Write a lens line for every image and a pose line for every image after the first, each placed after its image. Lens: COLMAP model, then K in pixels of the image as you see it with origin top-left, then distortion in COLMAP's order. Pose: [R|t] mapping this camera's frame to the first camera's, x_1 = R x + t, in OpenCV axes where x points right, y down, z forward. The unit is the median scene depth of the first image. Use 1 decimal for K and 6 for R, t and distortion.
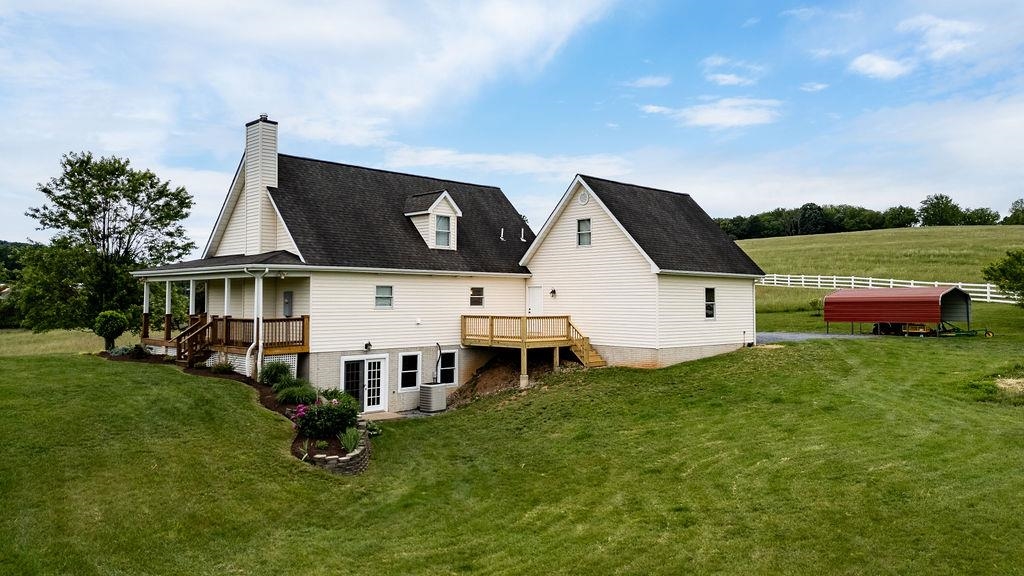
lens RADIAL K [[747.0, 0, 540.9], [0, 747.0, 269.7], [0, 0, 1]] dist [0.078199, -0.001390]
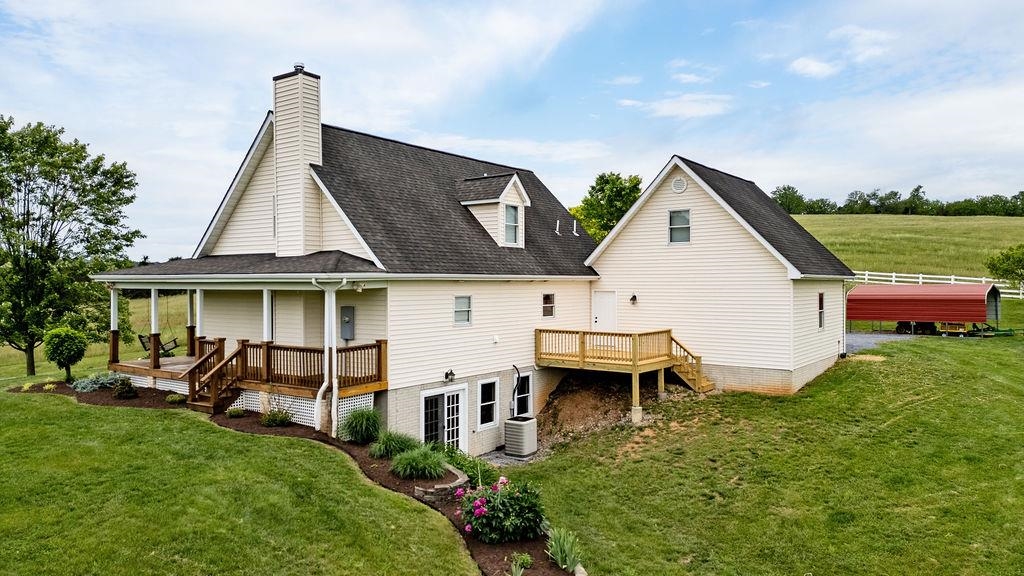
lens RADIAL K [[708.8, 0, 512.0], [0, 708.8, 288.0], [0, 0, 1]] dist [0.098114, -0.001957]
pose [[0.990369, -0.004721, 0.138371, -0.249062], [-0.002044, 0.998811, 0.048702, -0.021963], [-0.138436, -0.048516, 0.989182, 0.257609]]
